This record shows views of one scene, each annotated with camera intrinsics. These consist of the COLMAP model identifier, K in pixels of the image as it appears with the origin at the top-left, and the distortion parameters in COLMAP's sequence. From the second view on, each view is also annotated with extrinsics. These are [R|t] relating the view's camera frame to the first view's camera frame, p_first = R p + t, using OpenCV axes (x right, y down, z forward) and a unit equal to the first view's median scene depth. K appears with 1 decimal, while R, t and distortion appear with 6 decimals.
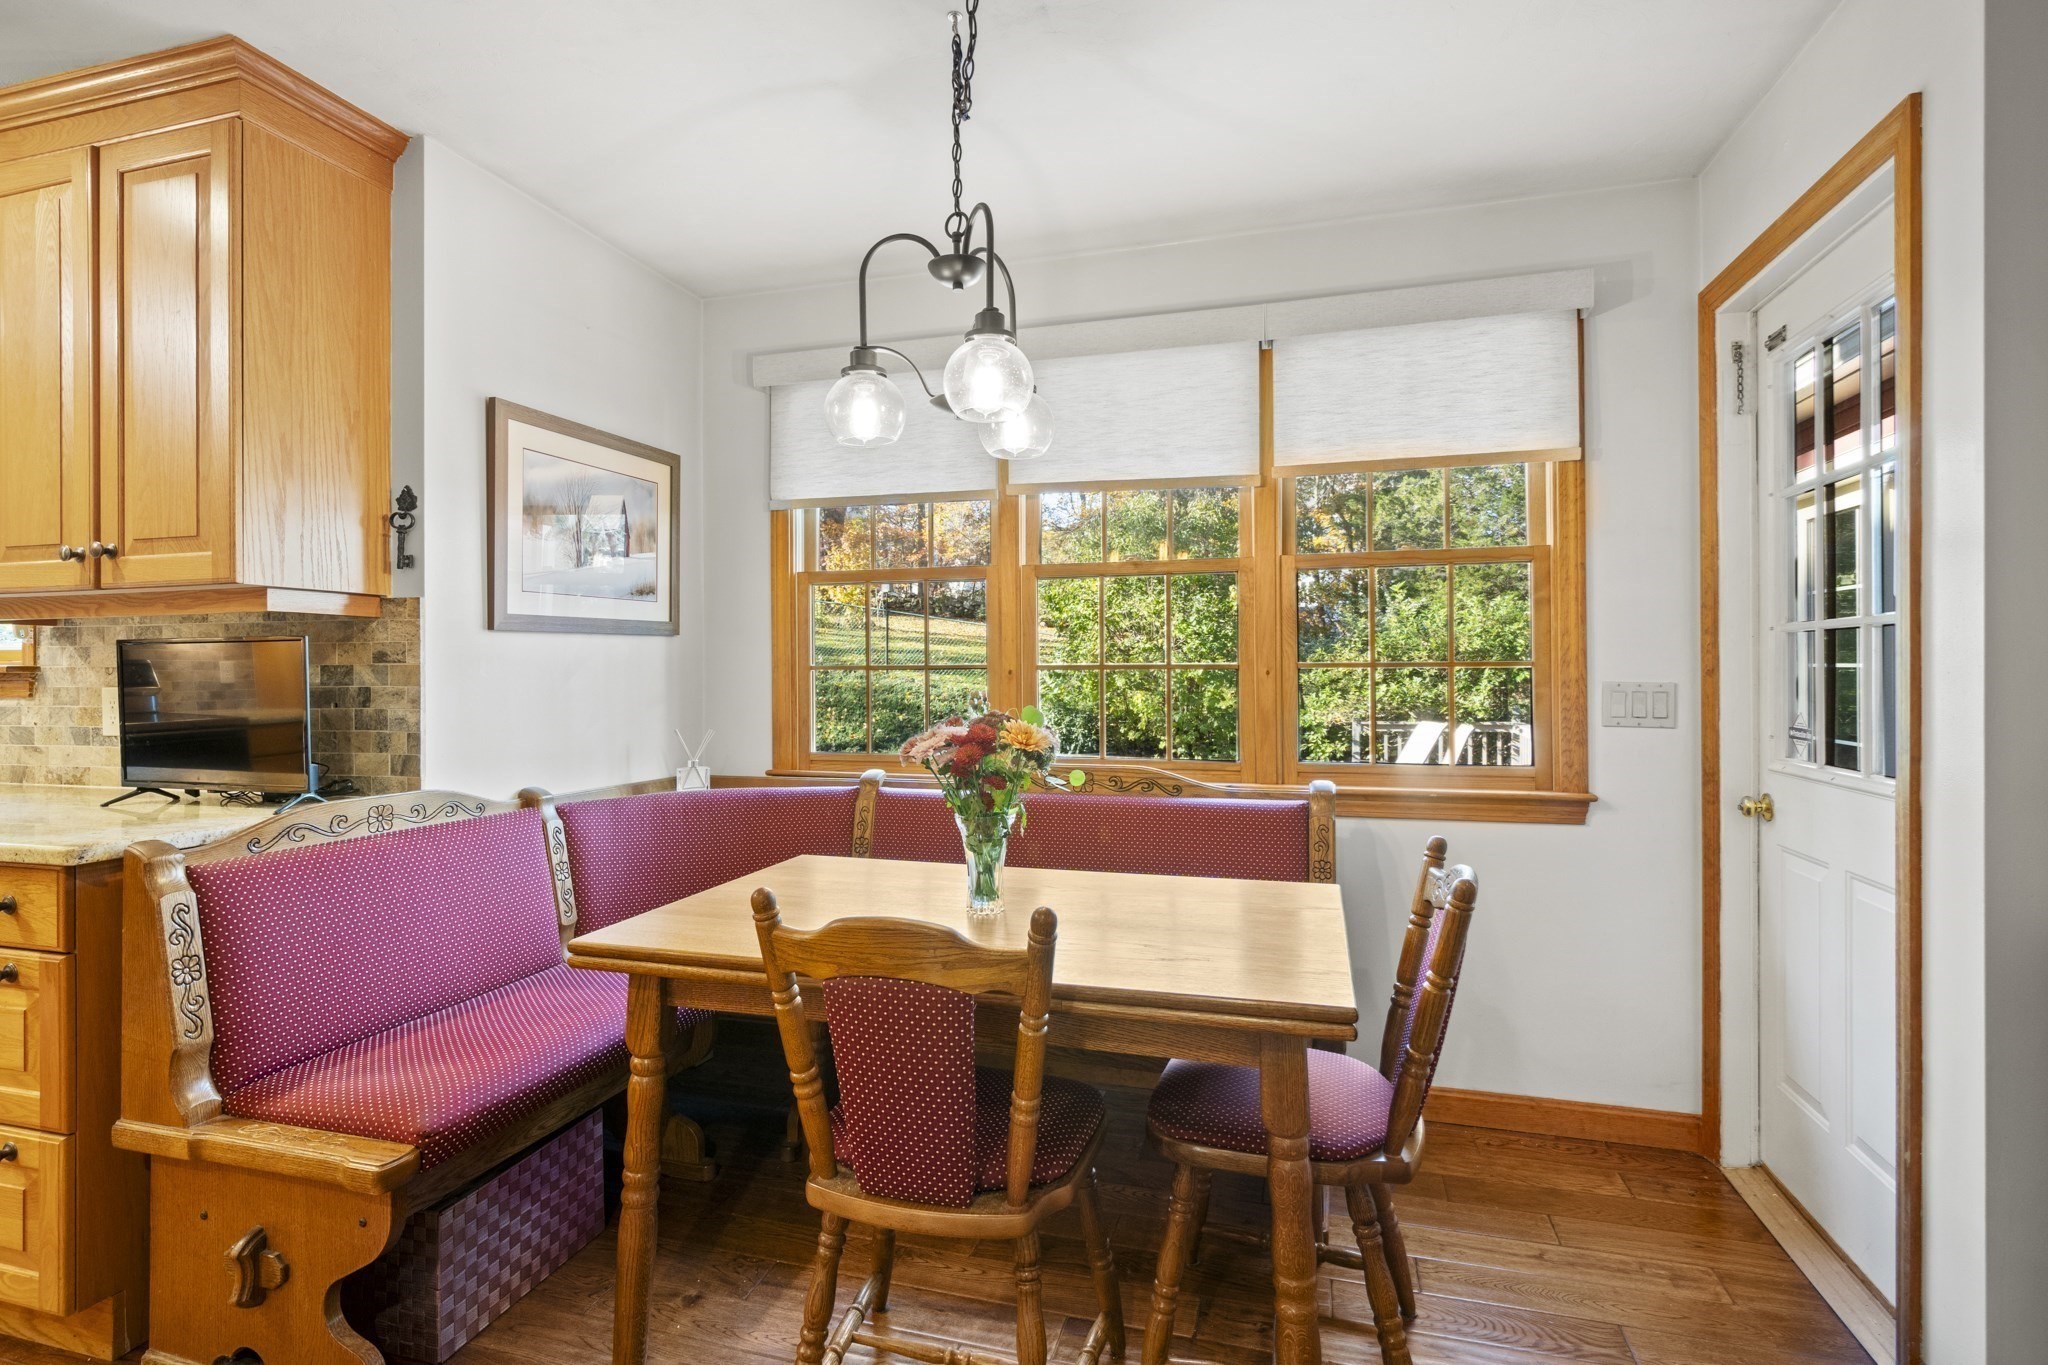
lens RADIAL K [[1004.0, 0, 1019.5], [0, 1004.0, 667.7], [0, 0, 1]] dist [-0.001999, 0.000151]
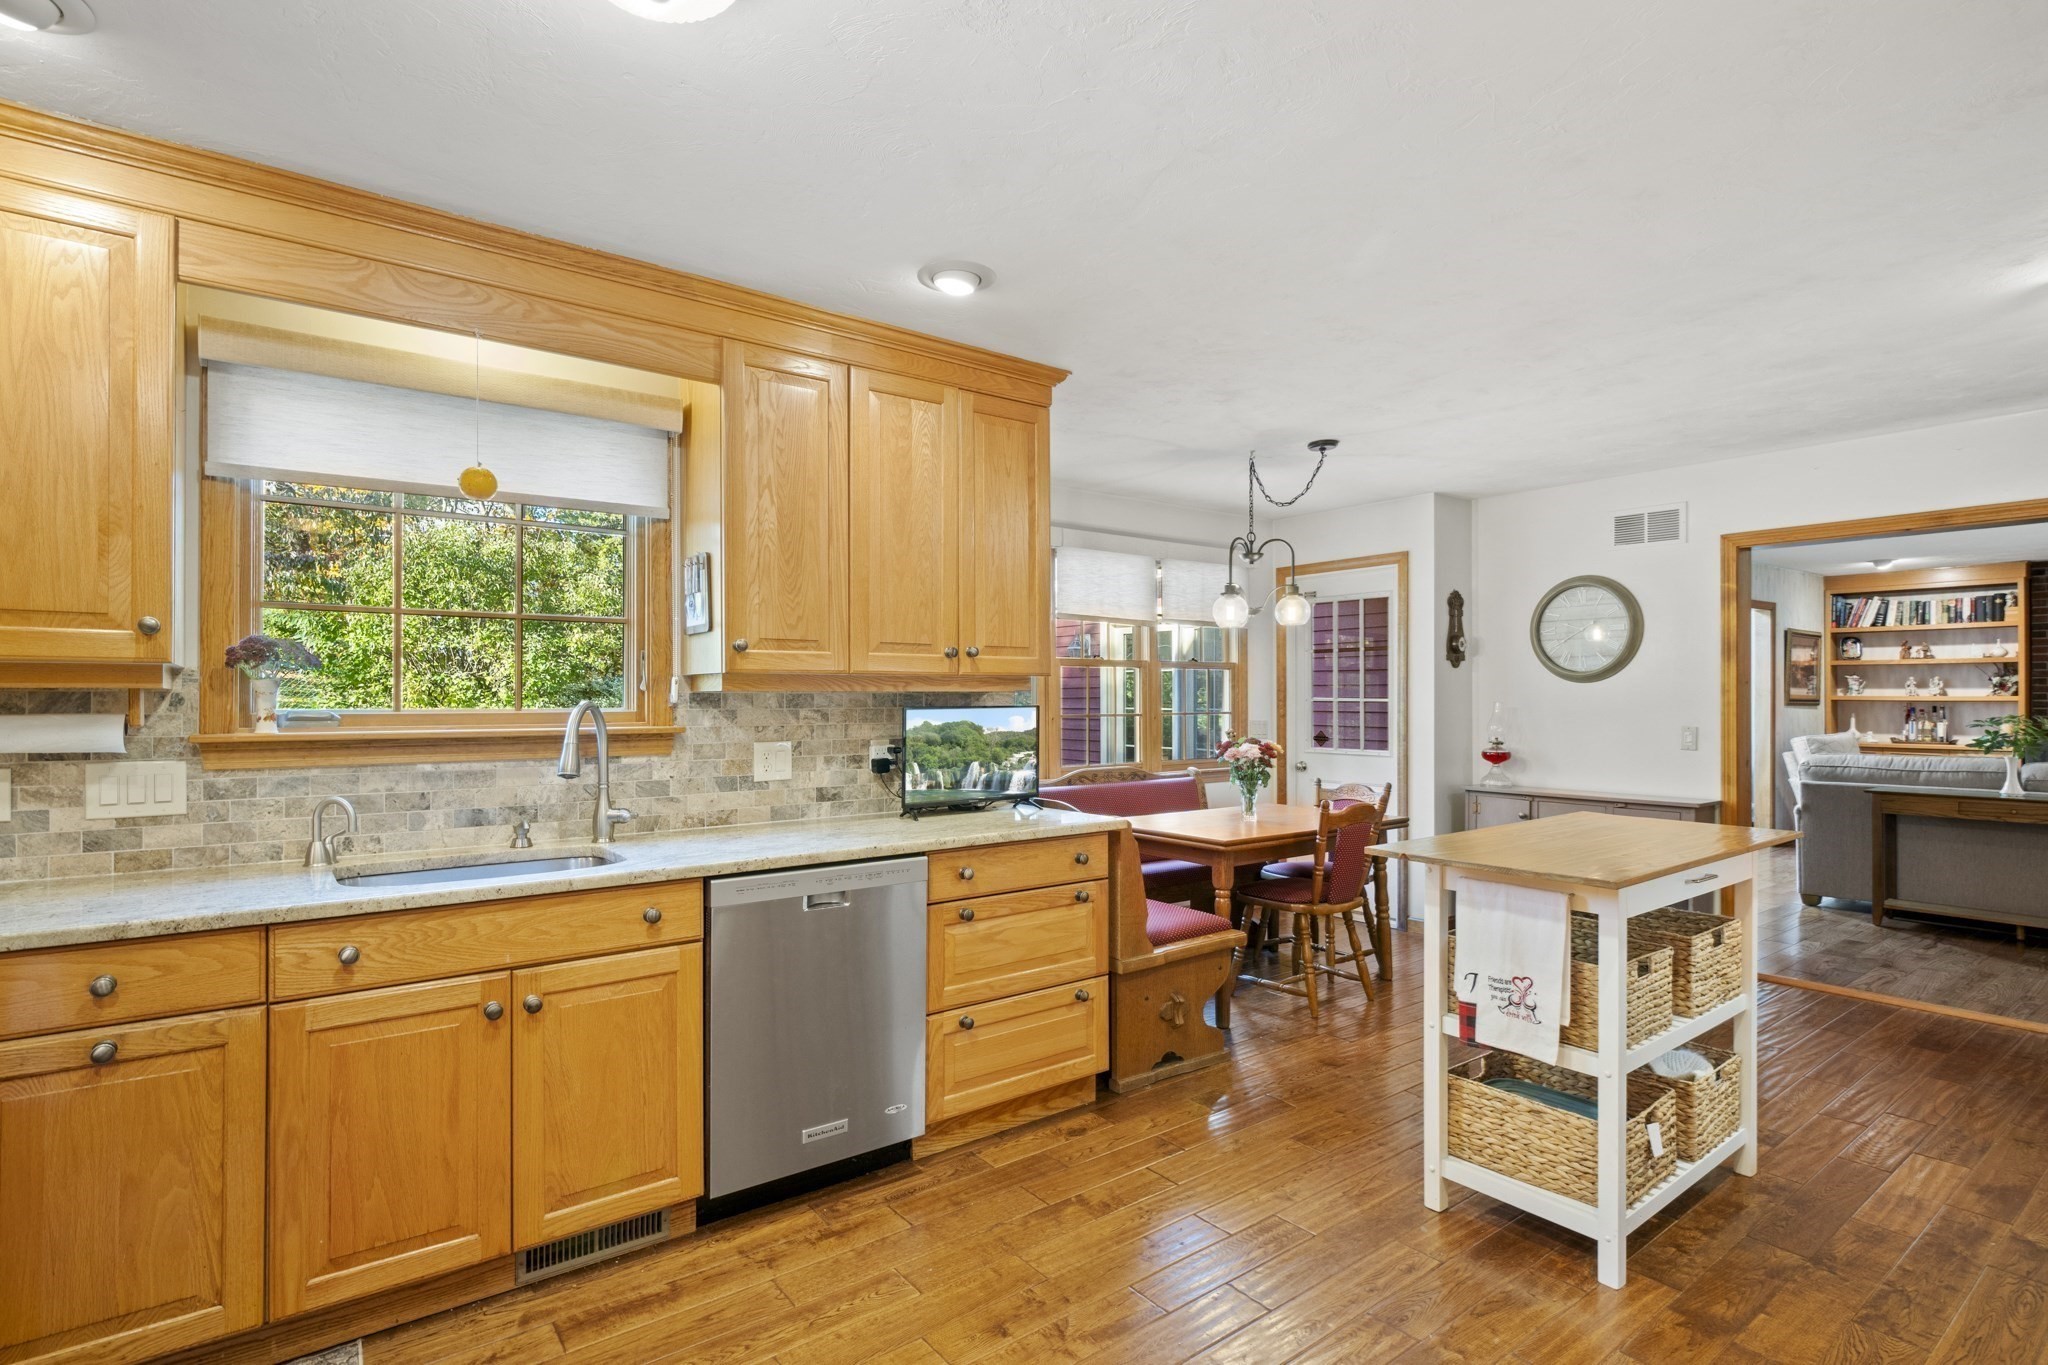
lens RADIAL K [[1004.0, 0, 1024.9], [0, 1004.0, 693.3], [0, 0, 1]] dist [-0.001999, 0.000151]
pose [[0.595971, 0.007056, 0.802975, -1.917770], [-0.002587, 0.999973, -0.006868, -0.037094], [-0.803001, 0.002016, 0.595974, 0.000756]]
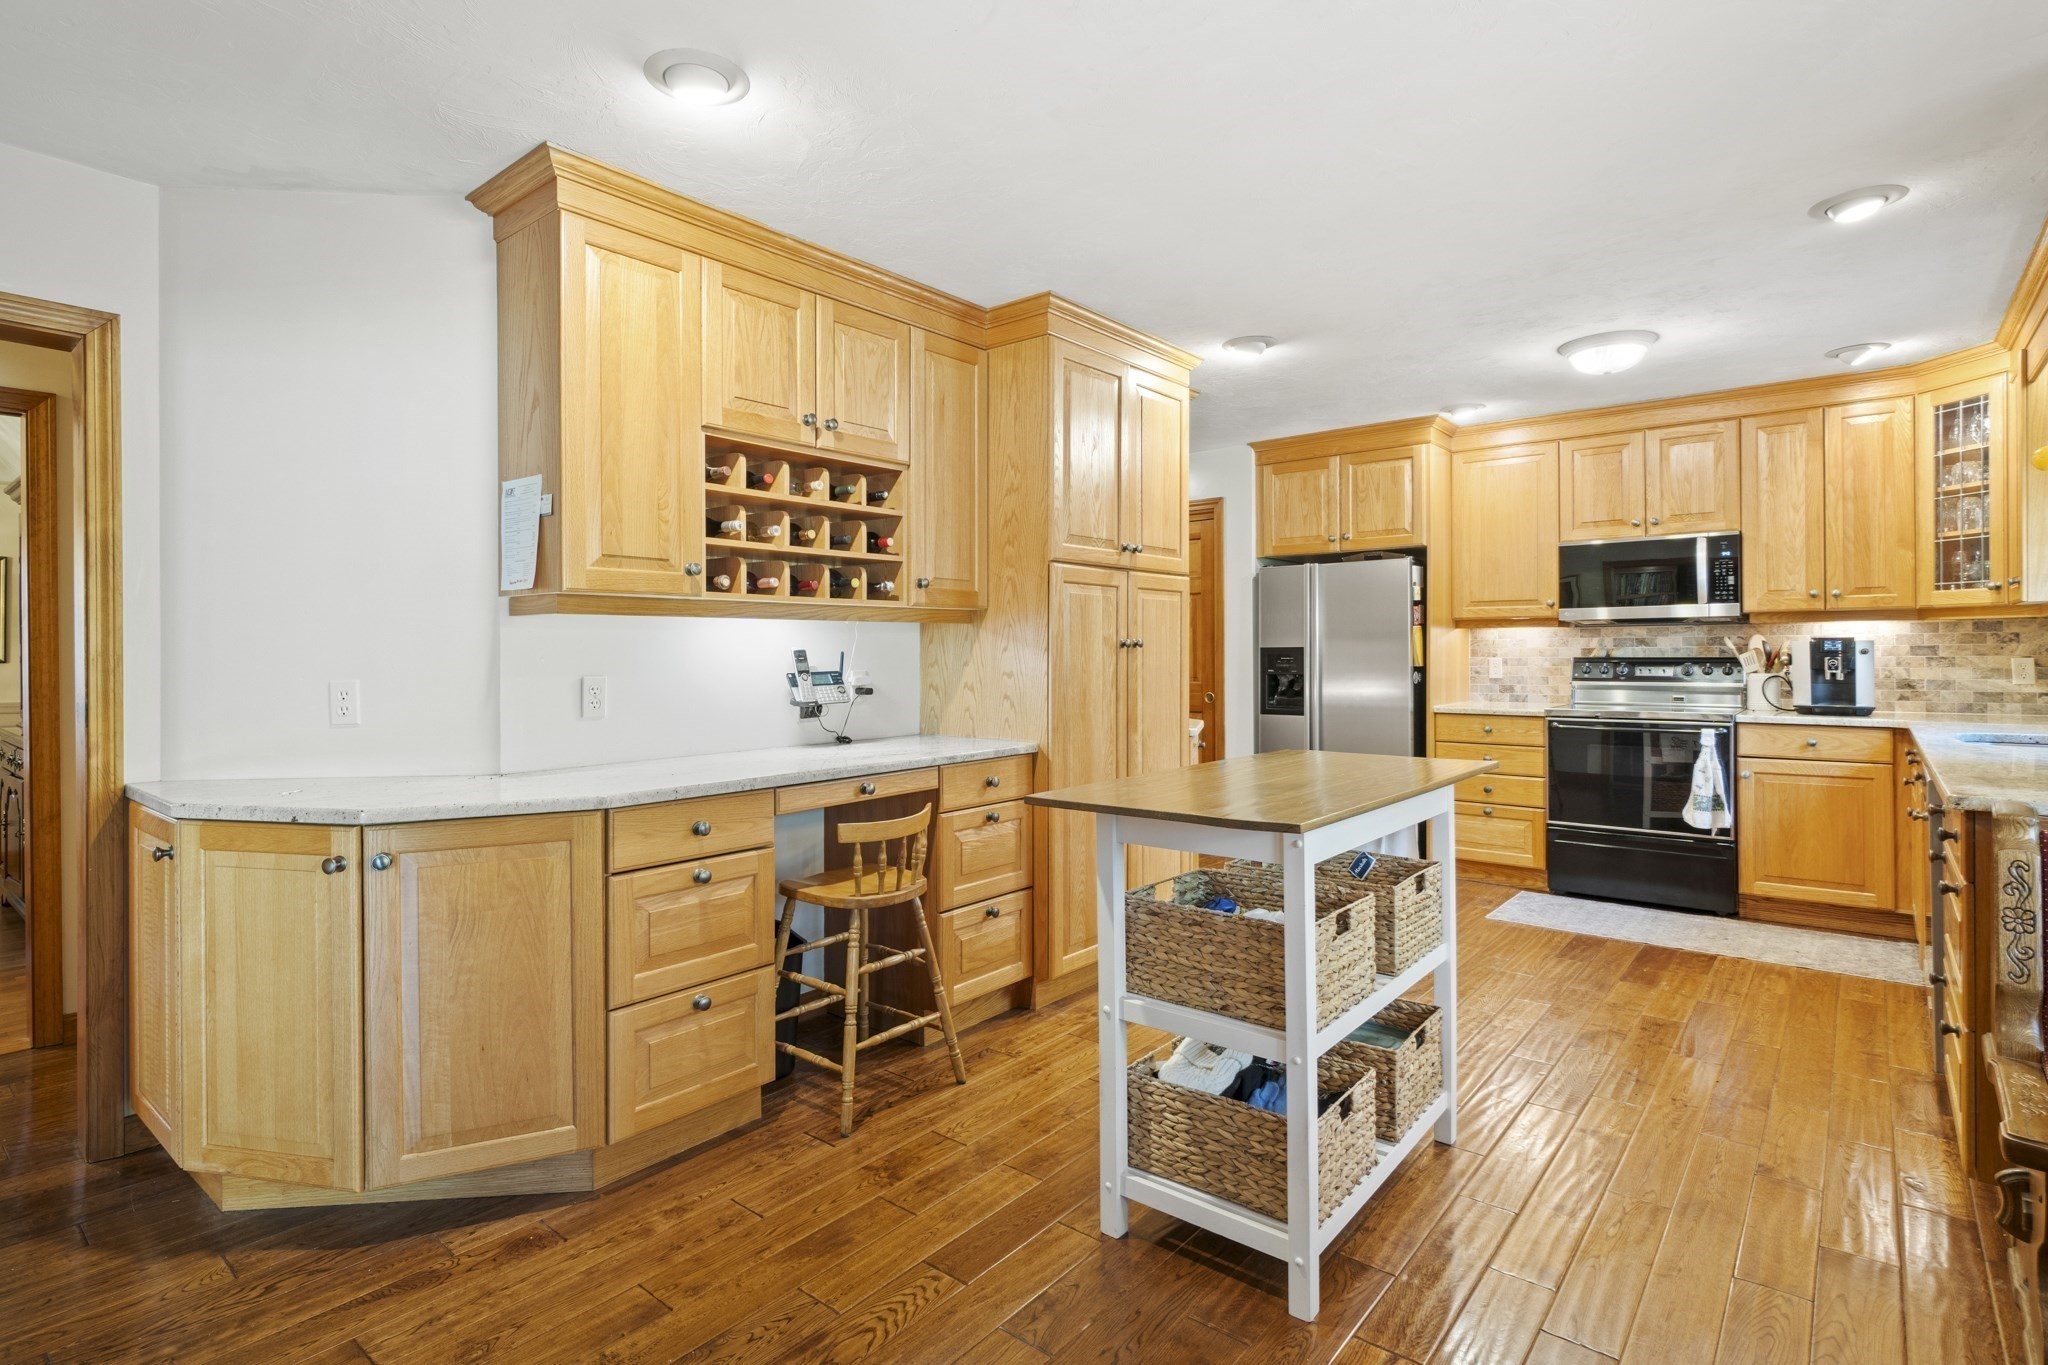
lens RADIAL K [[1004.0, 0, 1006.0], [0, 1004.0, 648.5], [0, 0, 1]] dist [-0.001999, 0.000151]
pose [[-0.409030, 0.005254, -0.912506, 0.479767], [0.009667, 0.999952, 0.001424, -0.010255], [0.912470, -0.008238, -0.409061, 0.318544]]
